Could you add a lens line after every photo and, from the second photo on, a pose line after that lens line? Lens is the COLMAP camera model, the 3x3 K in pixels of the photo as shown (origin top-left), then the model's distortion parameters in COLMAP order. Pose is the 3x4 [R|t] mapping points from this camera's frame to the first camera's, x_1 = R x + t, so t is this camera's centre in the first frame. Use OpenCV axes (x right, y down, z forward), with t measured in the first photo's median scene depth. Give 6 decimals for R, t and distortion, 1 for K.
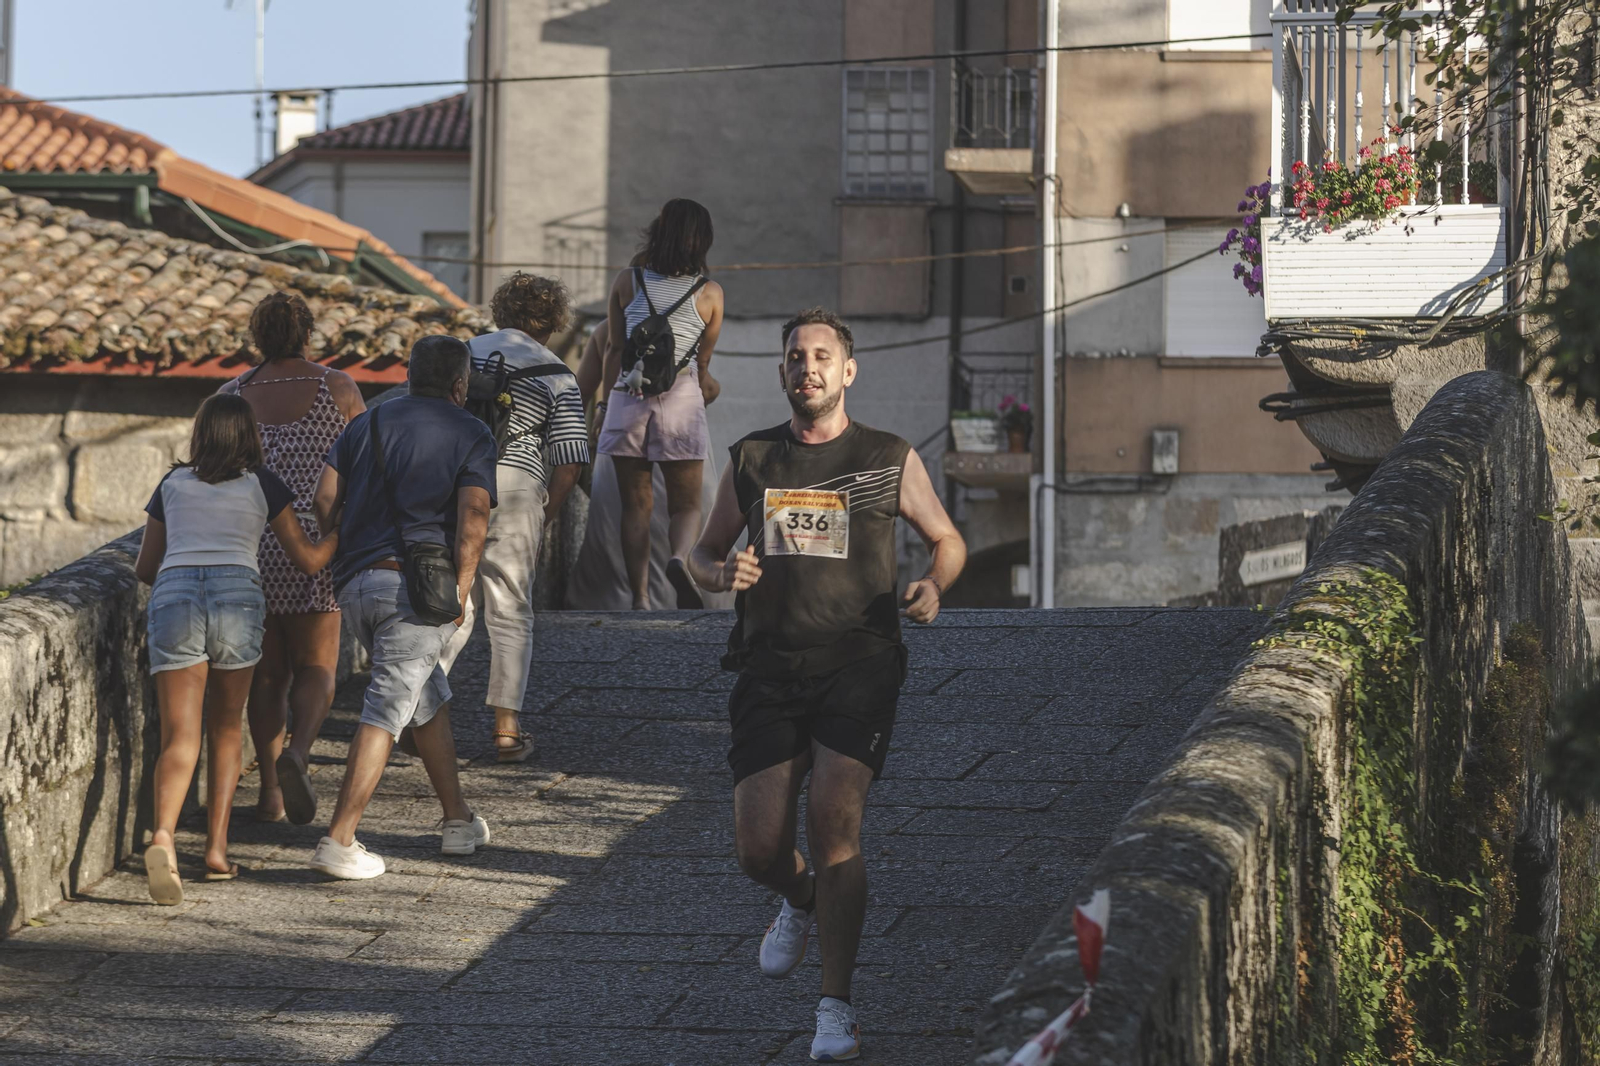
lens RADIAL K [[7252.0, 0, 804.0], [0, 7252.0, 543.3], [0, 0, 1]] dist [-0.274673, 0.000000]
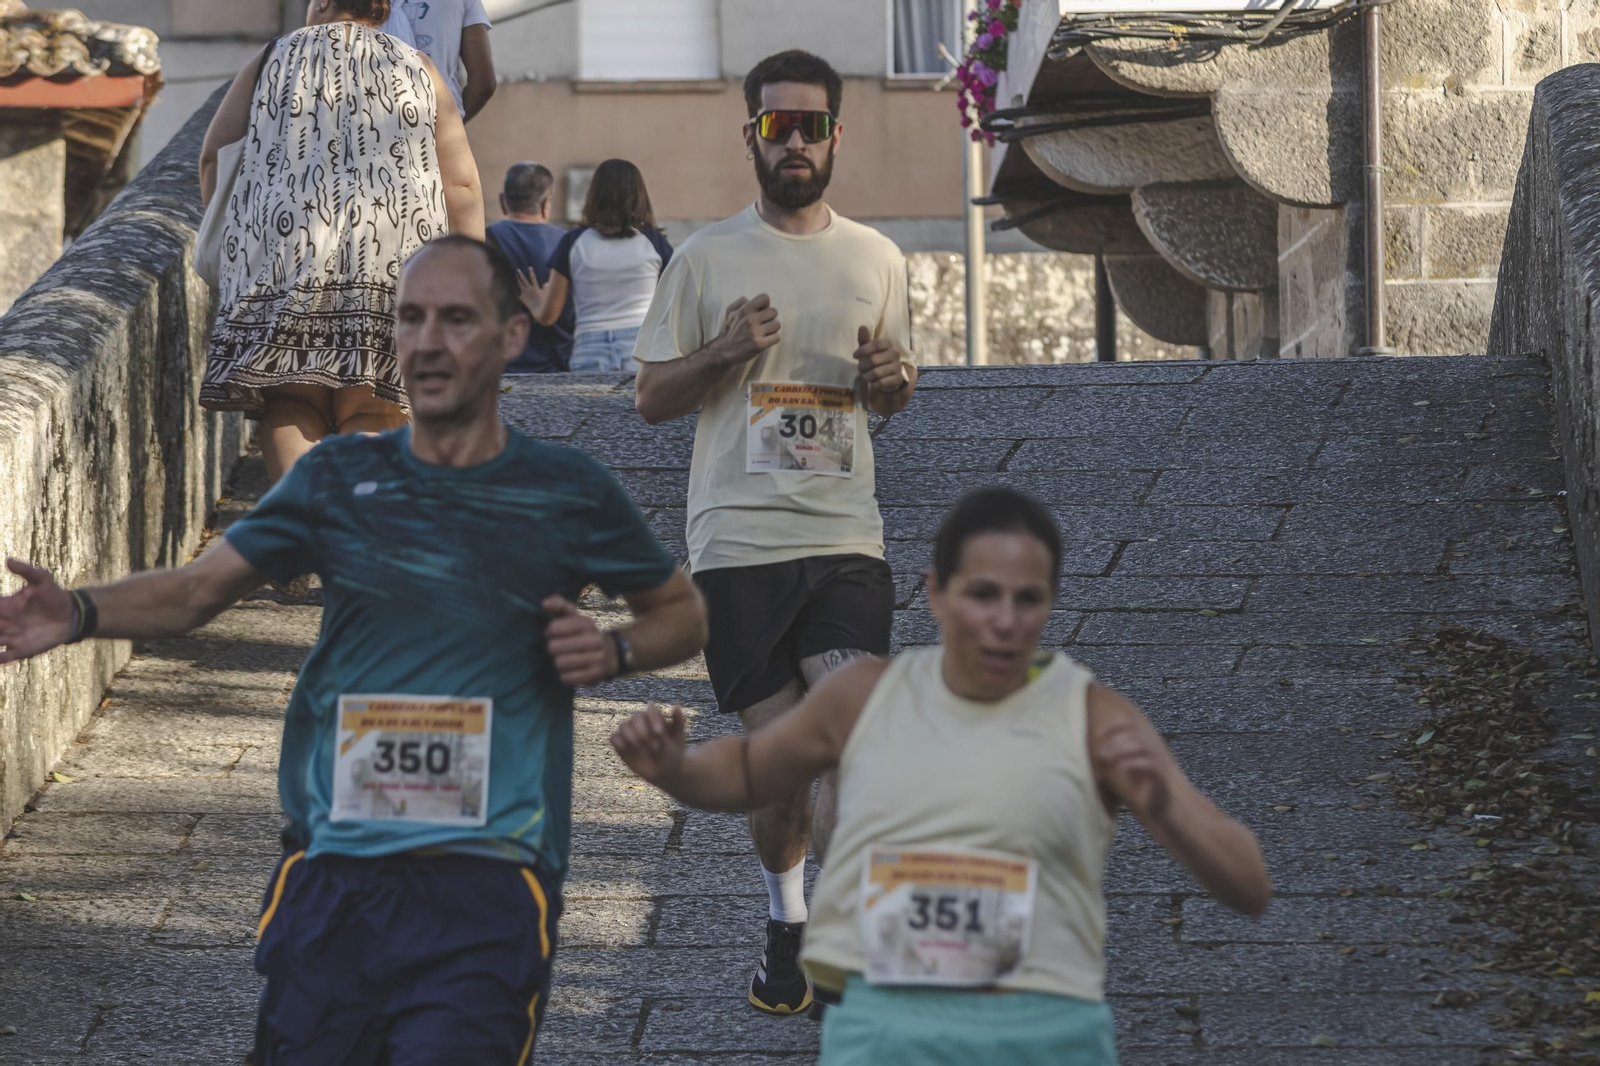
lens RADIAL K [[8492.5, 0, 792.6], [0, 8492.5, 530.8], [0, 0, 1]] dist [-0.196239, 0.000000]
pose [[0.991533, -0.015508, 0.128928, -0.090315], [0.012330, 0.999601, 0.025410, 0.002485], [-0.129271, -0.023606, 0.991328, 0.055603]]
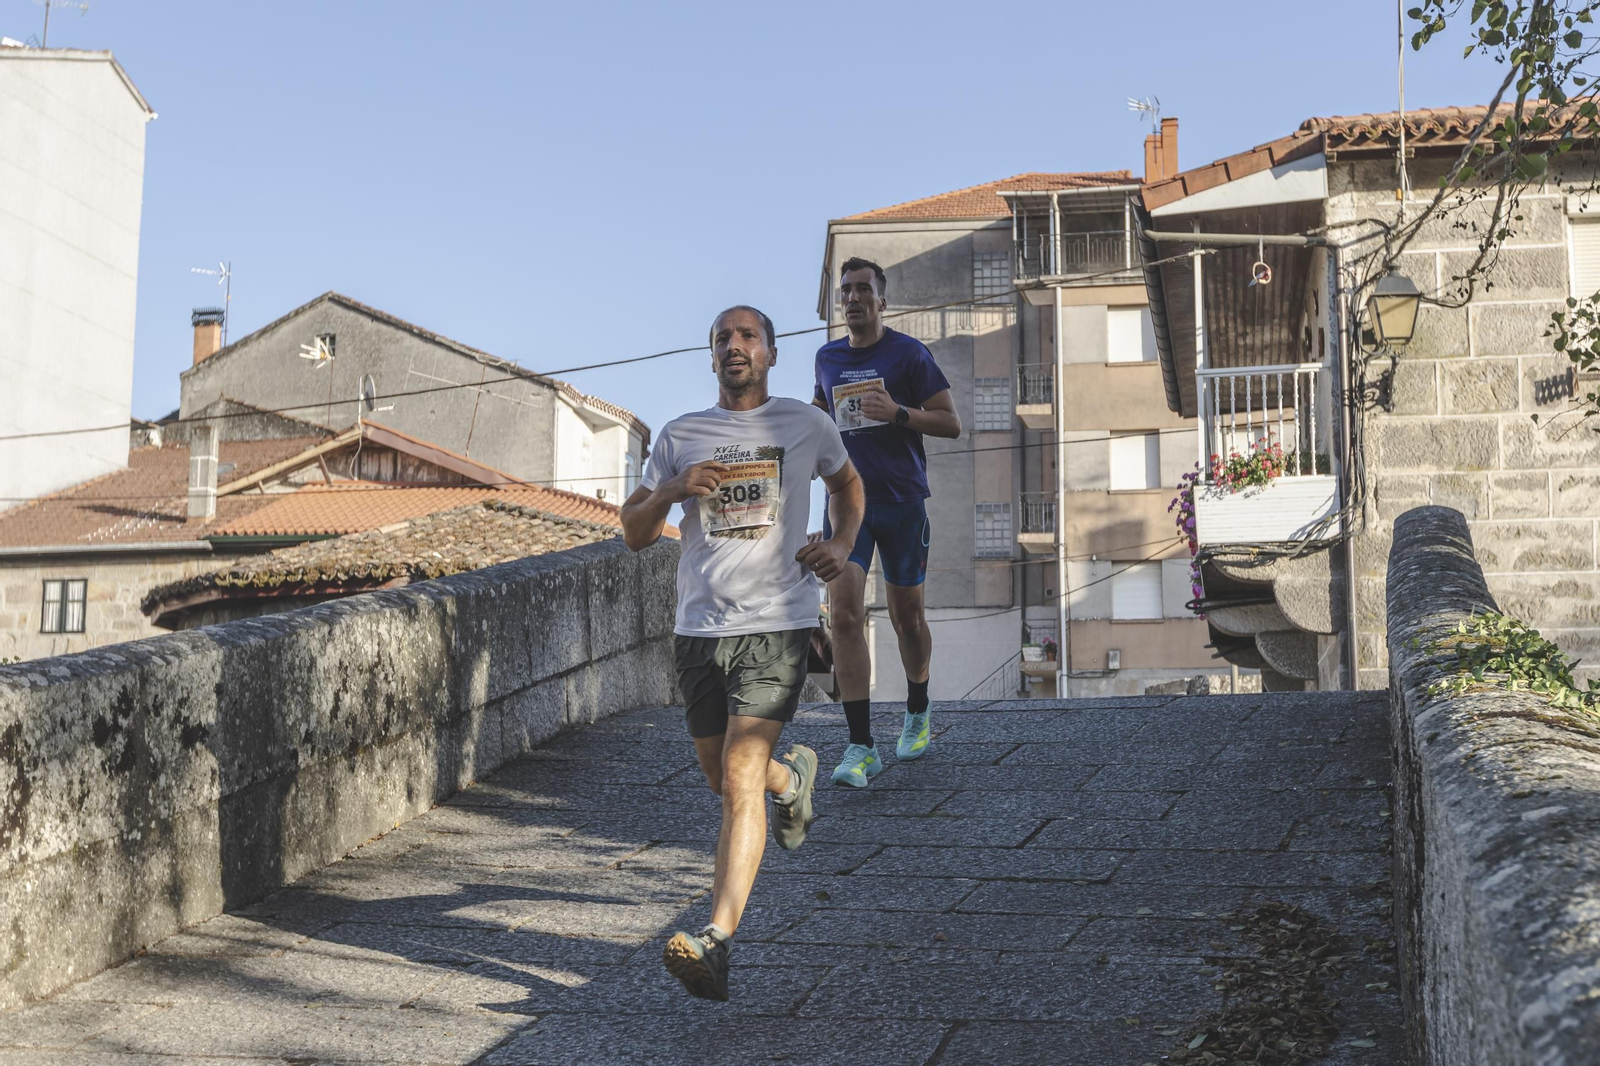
lens RADIAL K [[2235.5, 0, 791.8], [0, 2235.5, 527.9], [0, 0, 1]] dist [0.012993, 0.000000]
pose [[0.996377, -0.020114, -0.082629, 0.011199], [0.013005, 0.996237, -0.085690, 0.009639], [0.084042, 0.084305, 0.992890, 0.461383]]
